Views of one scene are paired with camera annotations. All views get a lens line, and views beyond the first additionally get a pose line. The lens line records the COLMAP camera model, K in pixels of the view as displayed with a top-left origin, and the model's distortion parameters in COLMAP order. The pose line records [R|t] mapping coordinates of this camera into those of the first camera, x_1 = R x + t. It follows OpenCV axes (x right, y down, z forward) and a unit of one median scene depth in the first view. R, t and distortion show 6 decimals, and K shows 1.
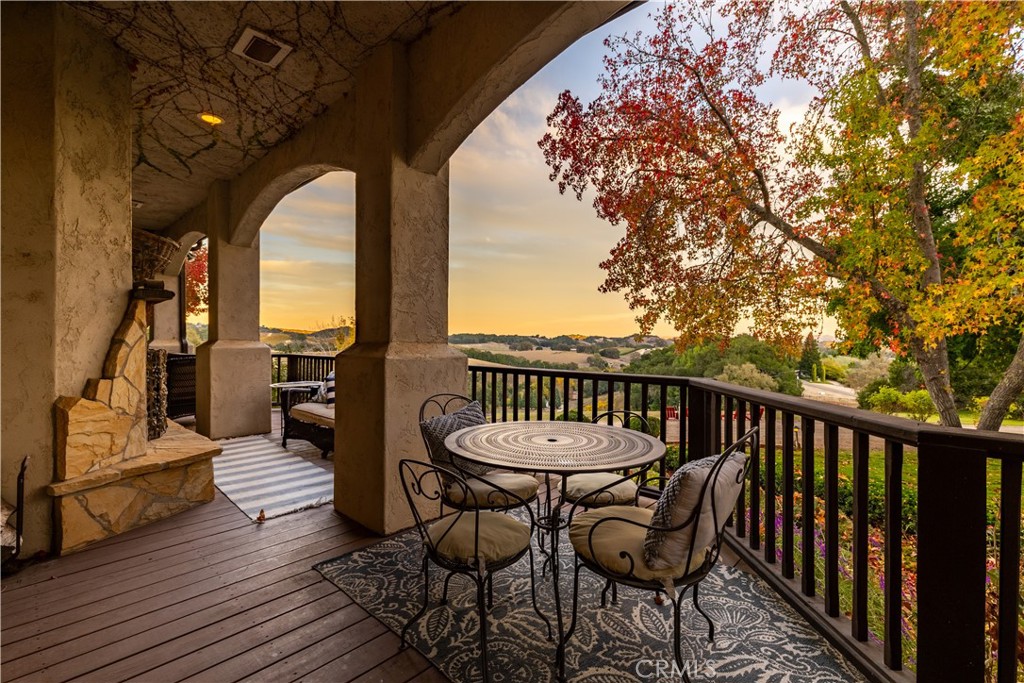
lens RADIAL K [[464.3, 0, 512.7], [0, 464.3, 340.8], [0, 0, 1]] dist [-0.014527, -0.000455]
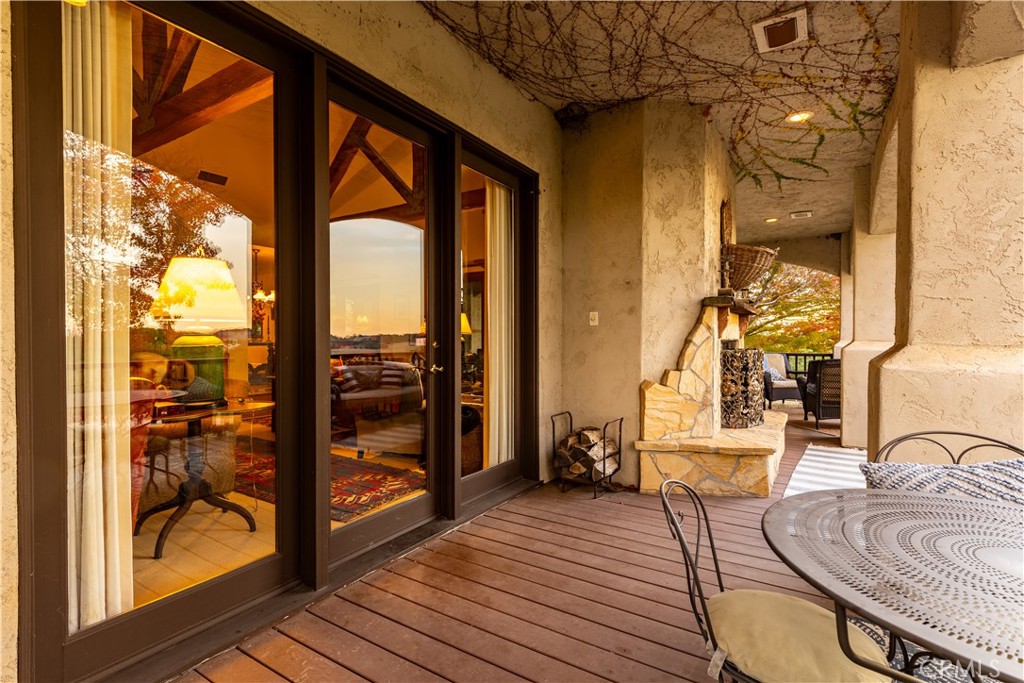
lens RADIAL K [[464.3, 0, 508.6], [0, 464.3, 340.5], [0, 0, 1]] dist [-0.014527, -0.000455]
pose [[0.161384, 0.004654, -0.986881, 0.306863], [-0.005539, 0.999977, 0.003810, -0.003284], [0.986876, 0.004852, 0.161406, 0.312747]]
